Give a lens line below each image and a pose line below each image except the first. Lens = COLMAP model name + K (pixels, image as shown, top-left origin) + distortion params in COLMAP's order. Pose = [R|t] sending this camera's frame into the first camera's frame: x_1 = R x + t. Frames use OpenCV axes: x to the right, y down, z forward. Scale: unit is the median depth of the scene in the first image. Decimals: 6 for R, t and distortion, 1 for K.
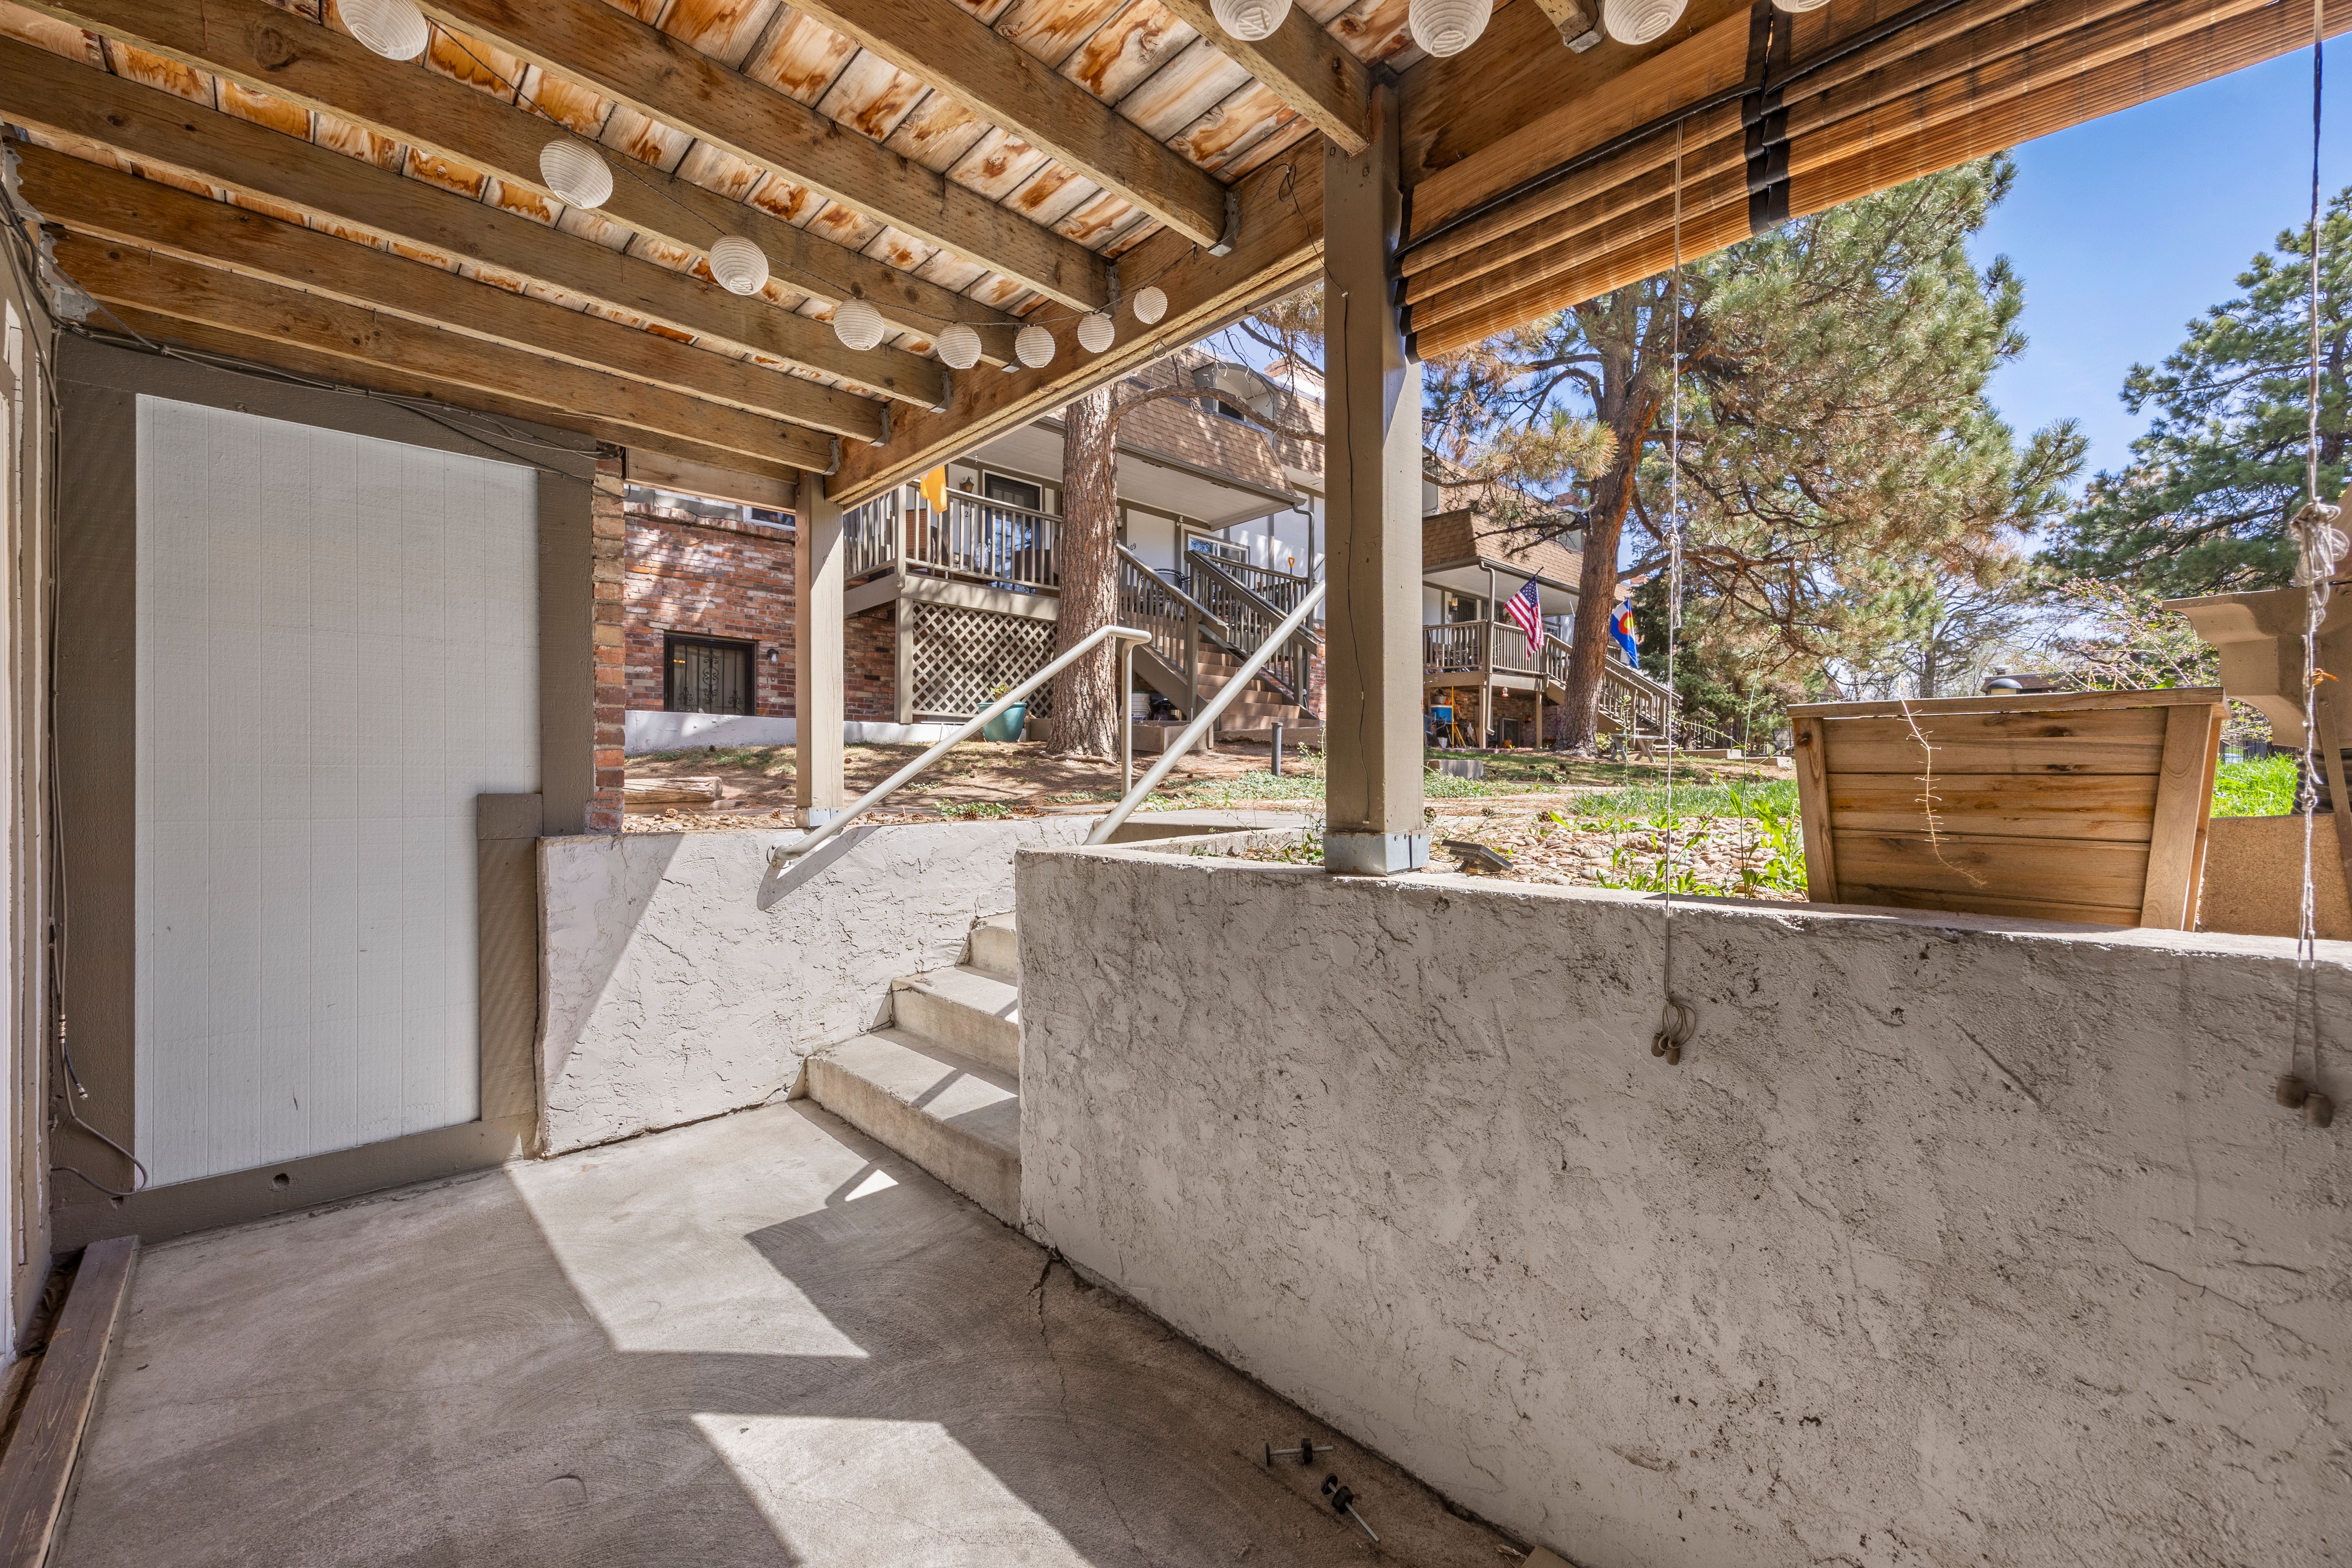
lens RADIAL K [[929.8, 0, 1145.1], [0, 929.8, 787.6], [0, 0, 1]] dist [0.007577, -0.003048]
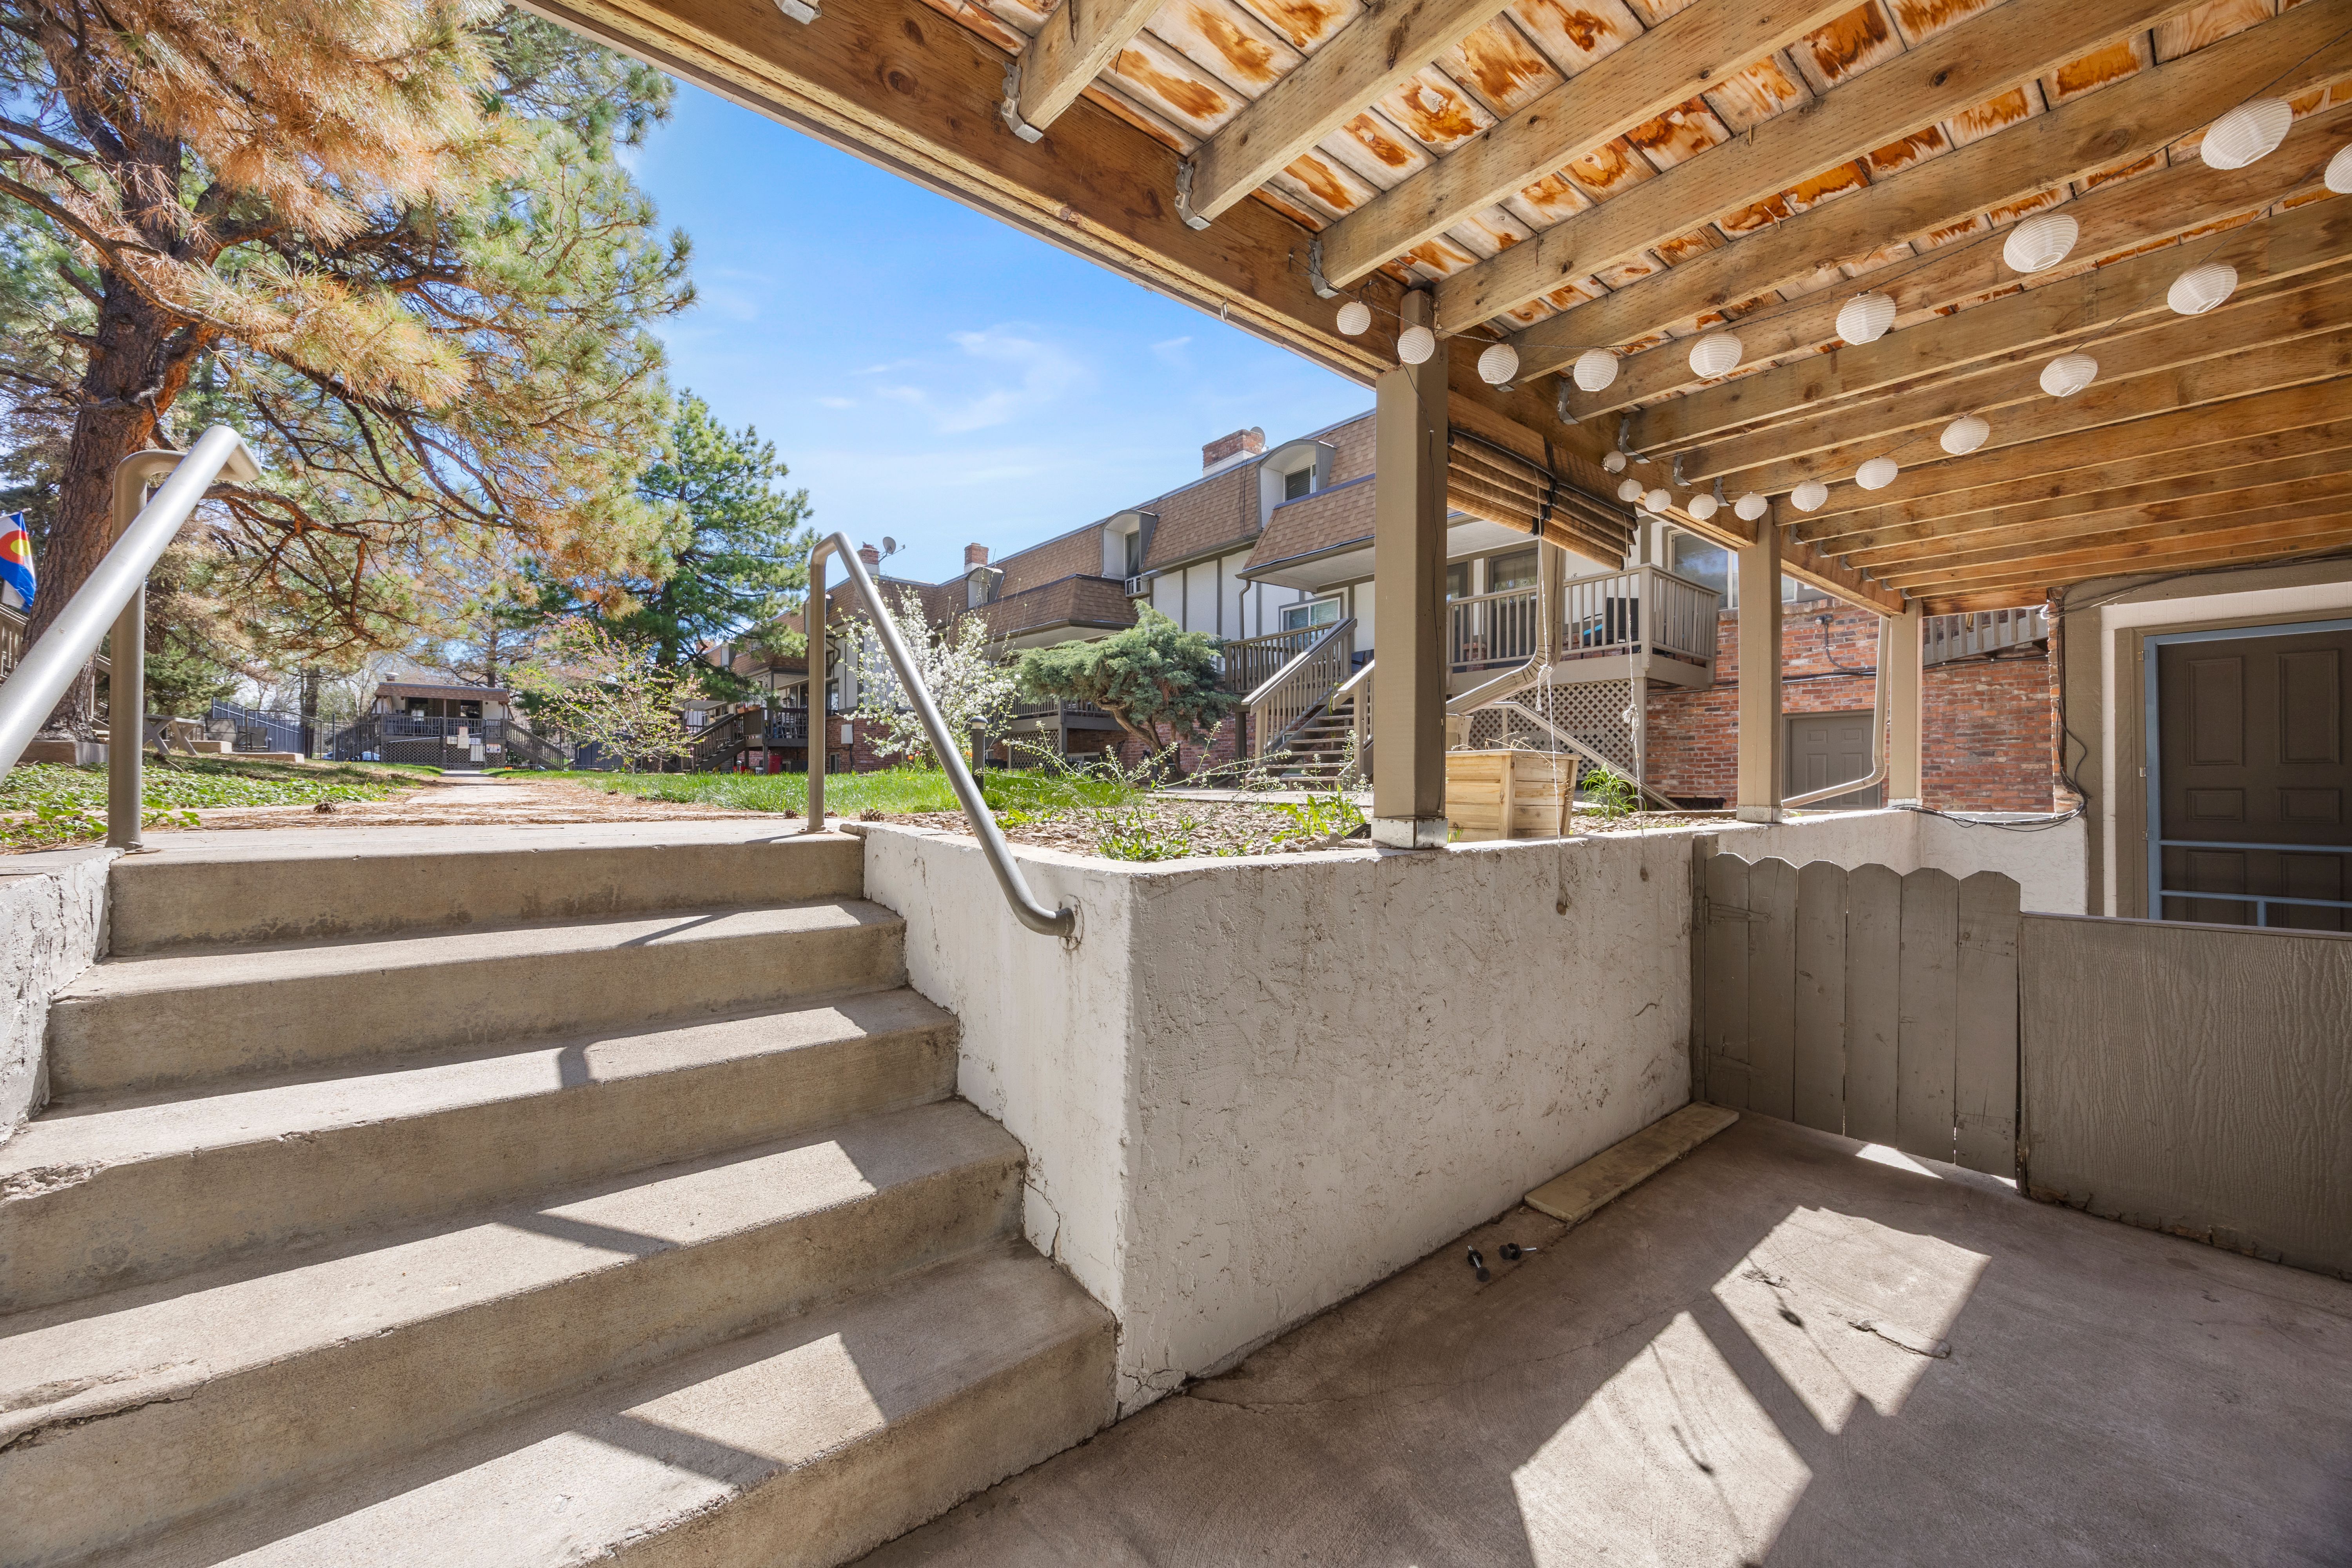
lens RADIAL K [[877.9, 0, 1208.3], [0, 877.9, 783.9], [0, 0, 1]] dist [-0.008941, -0.000044]
pose [[0.052126, 0.002011, 0.998638, -1.028156], [-0.002746, 0.999994, -0.001871, -0.000445], [-0.998637, -0.002645, 0.052131, 1.174400]]
